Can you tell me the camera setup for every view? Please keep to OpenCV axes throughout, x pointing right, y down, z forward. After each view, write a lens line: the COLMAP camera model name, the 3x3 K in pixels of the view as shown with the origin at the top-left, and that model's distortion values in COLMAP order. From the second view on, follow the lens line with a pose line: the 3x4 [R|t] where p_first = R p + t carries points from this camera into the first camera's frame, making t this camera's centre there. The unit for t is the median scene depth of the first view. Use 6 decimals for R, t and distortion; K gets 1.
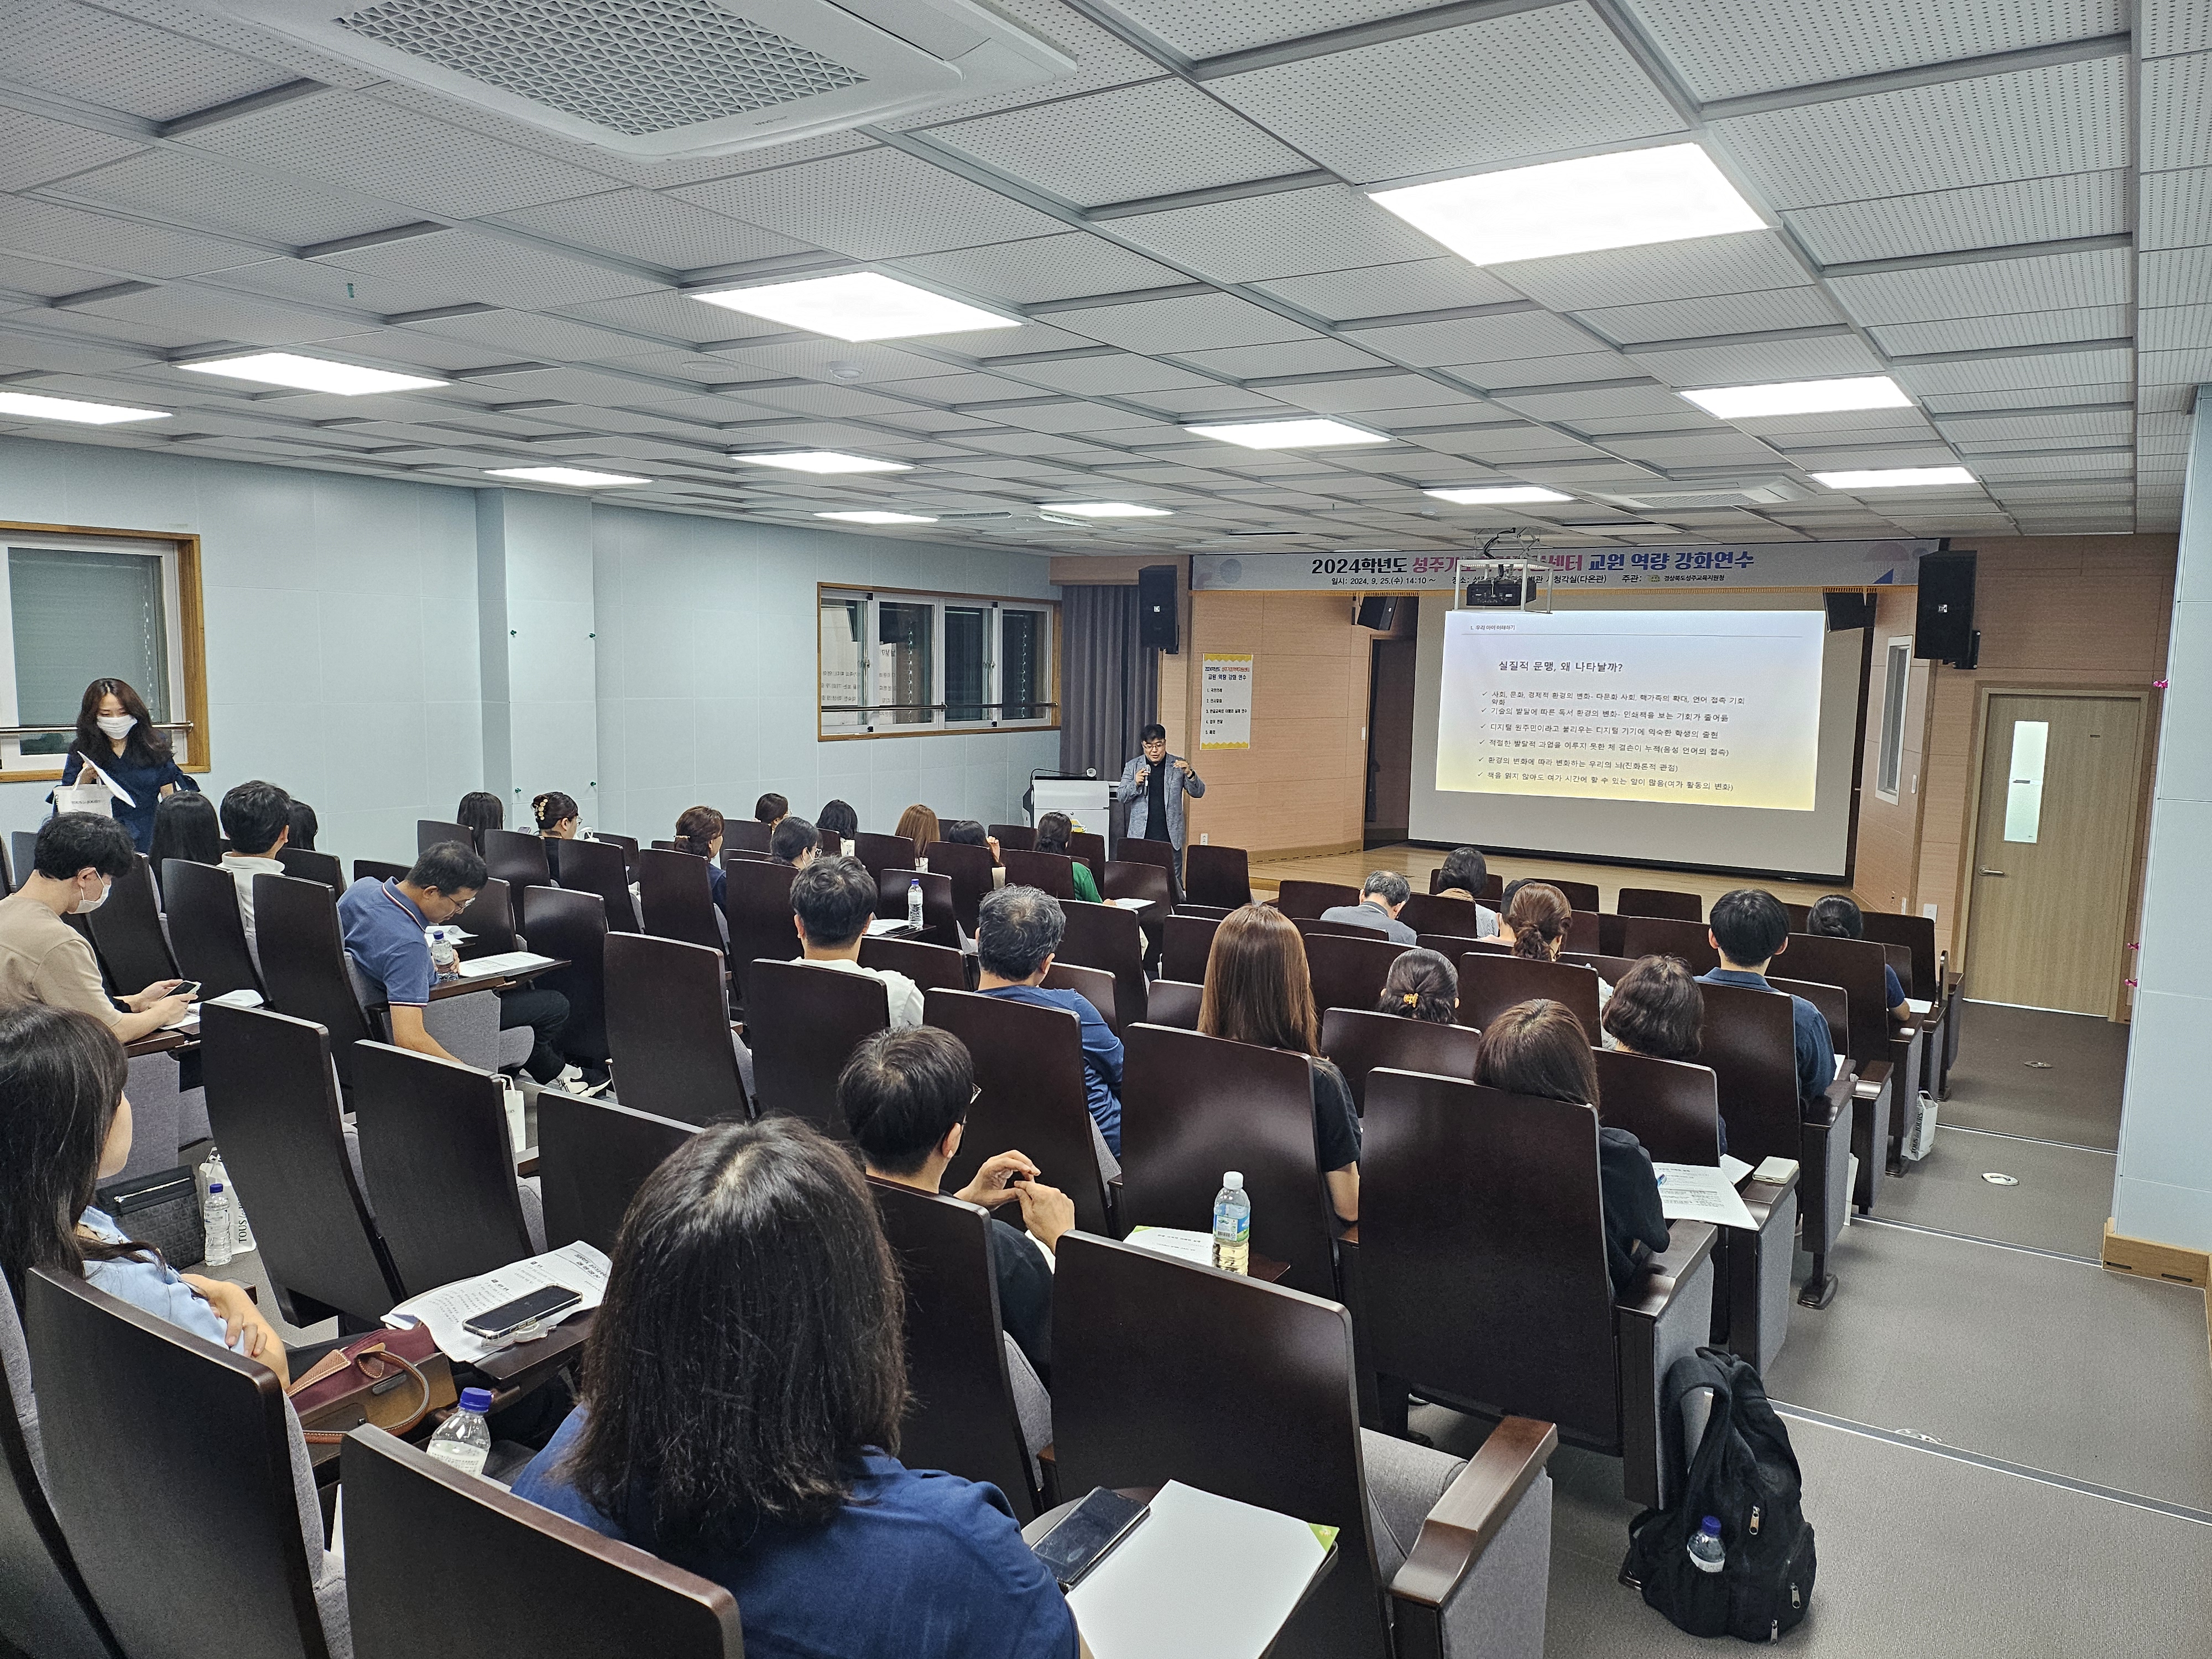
lens RADIAL K [[1527.7, 0, 1106.0], [0, 1527.7, 829.5], [0, 0, 1]] dist [0.005483, 0.000058]
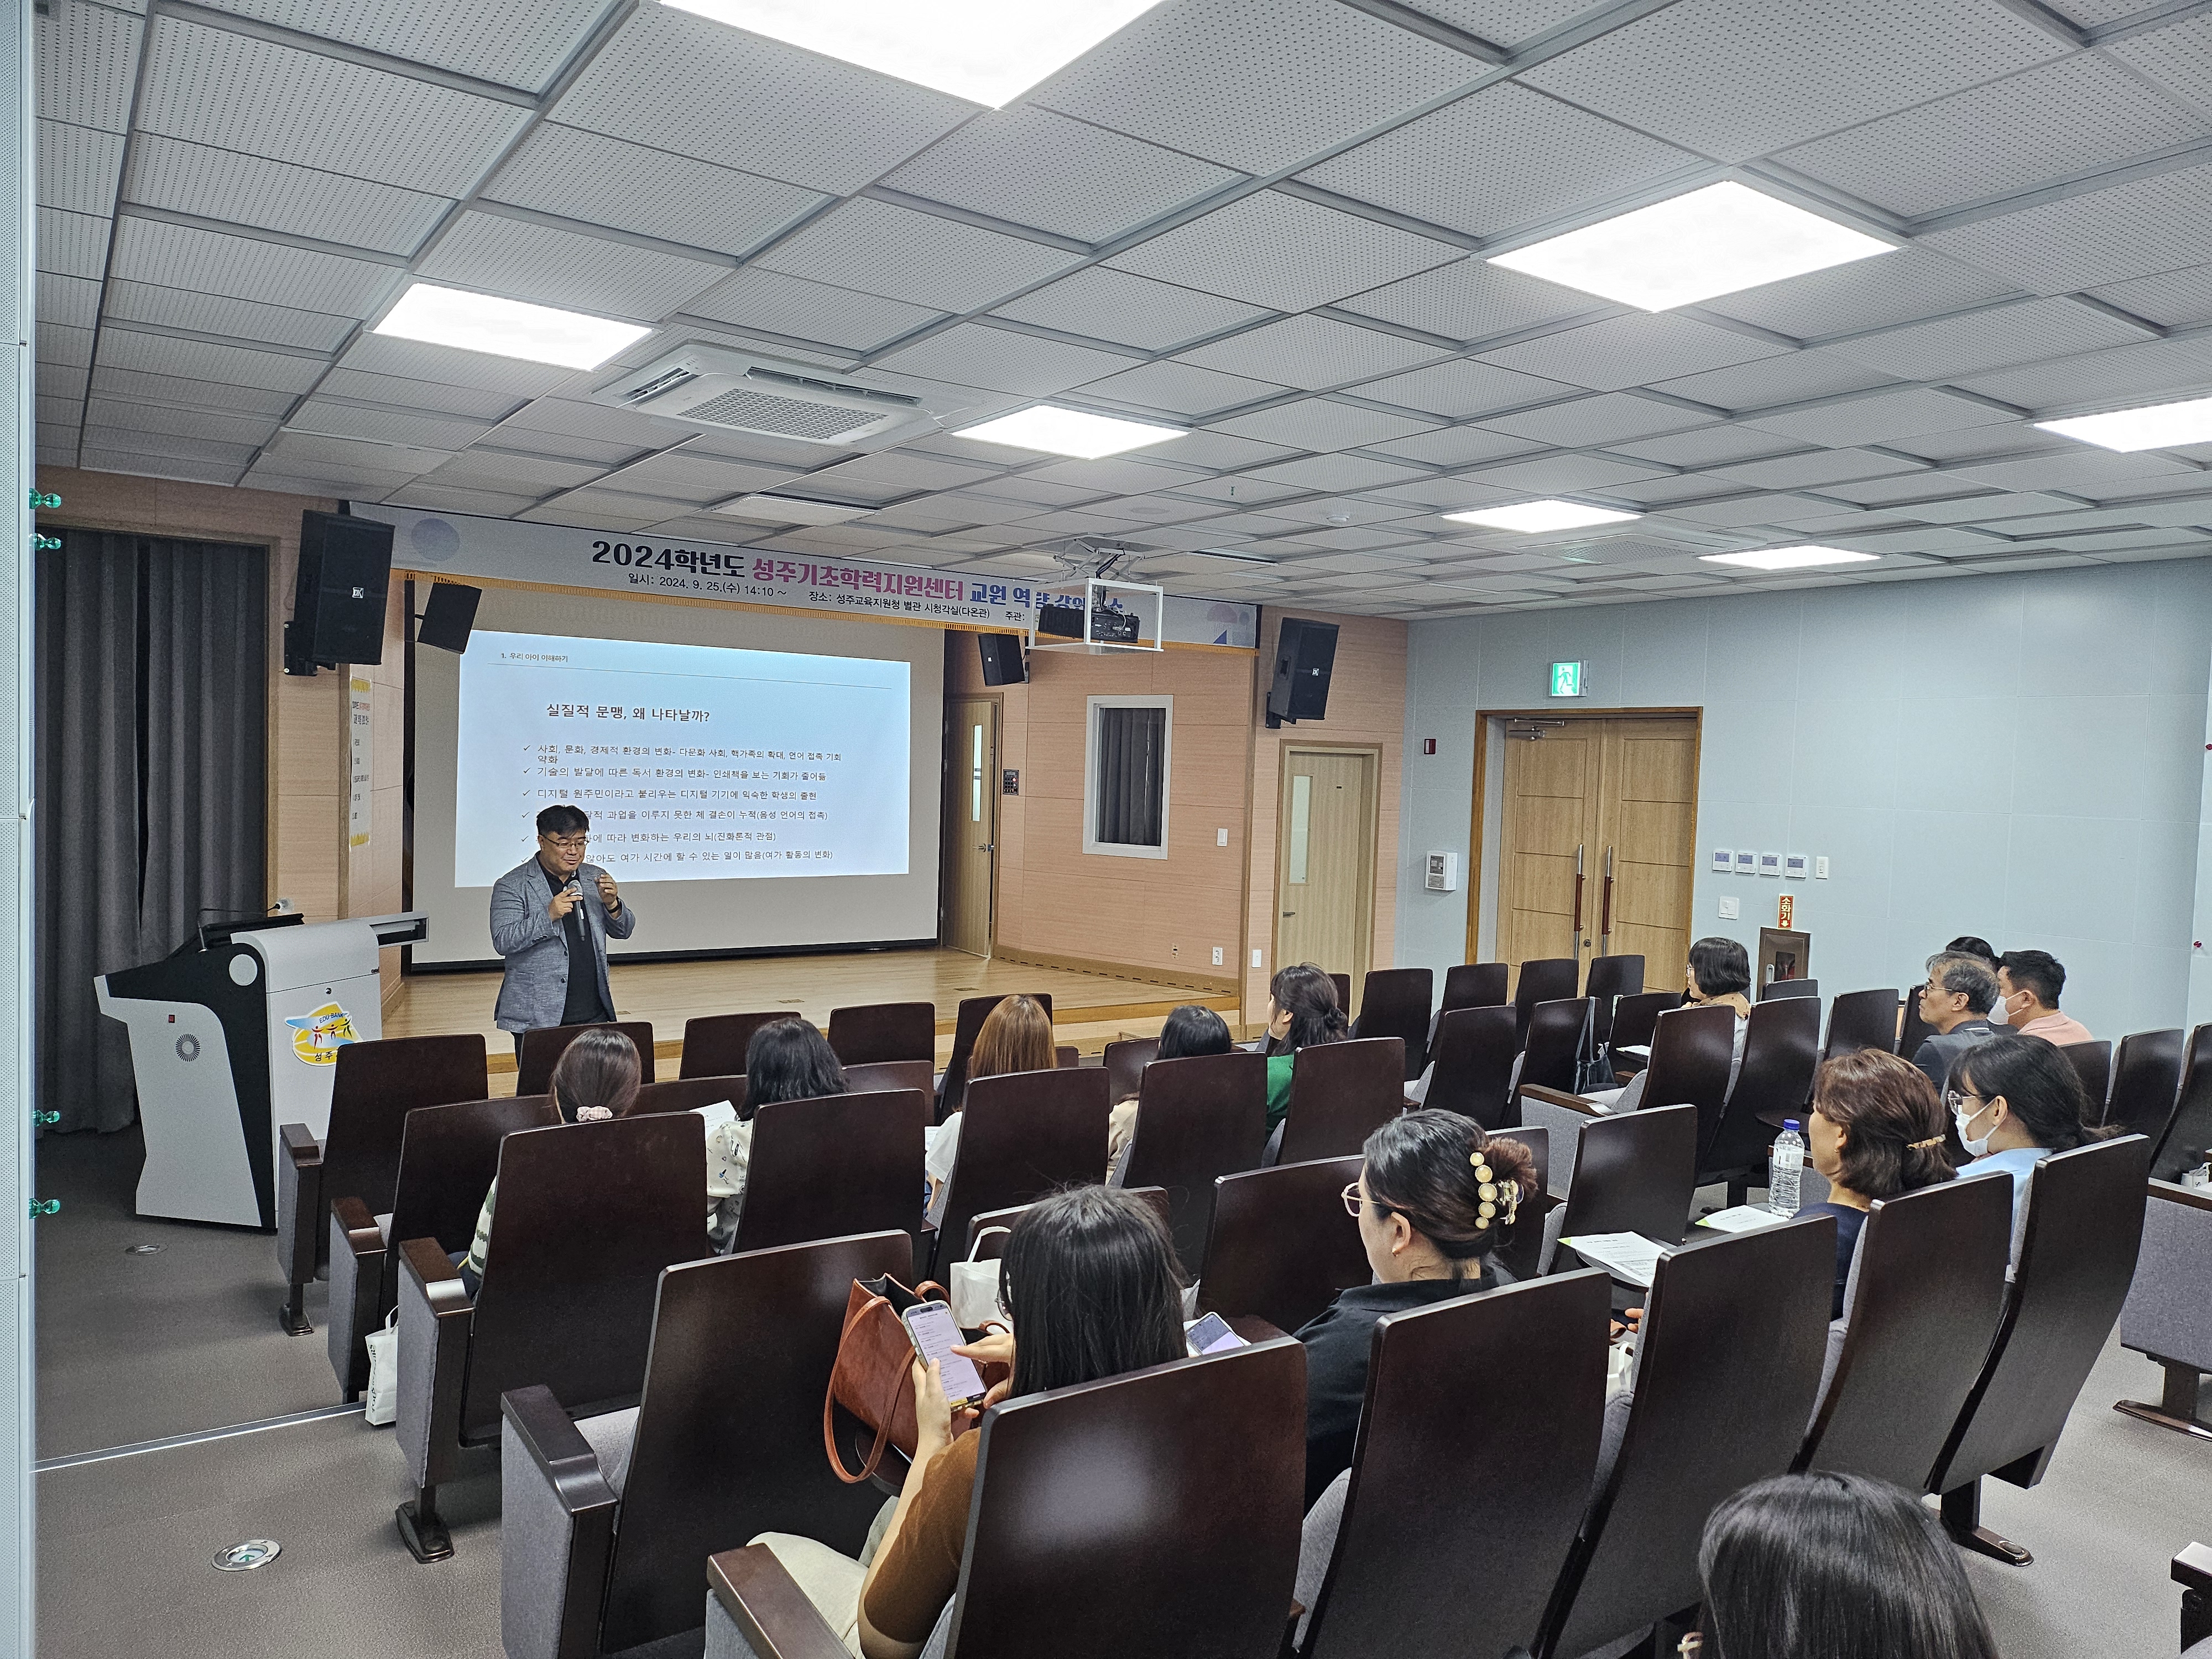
lens RADIAL K [[1527.7, 0, 1106.0], [0, 1527.7, 829.5], [0, 0, 1]] dist [0.005483, 0.000058]
pose [[0.363069, -0.048503, 0.930499, -0.358045], [0.078943, 0.996655, 0.021149, -0.048298], [-0.928412, 0.065778, 0.365683, 0.528834]]
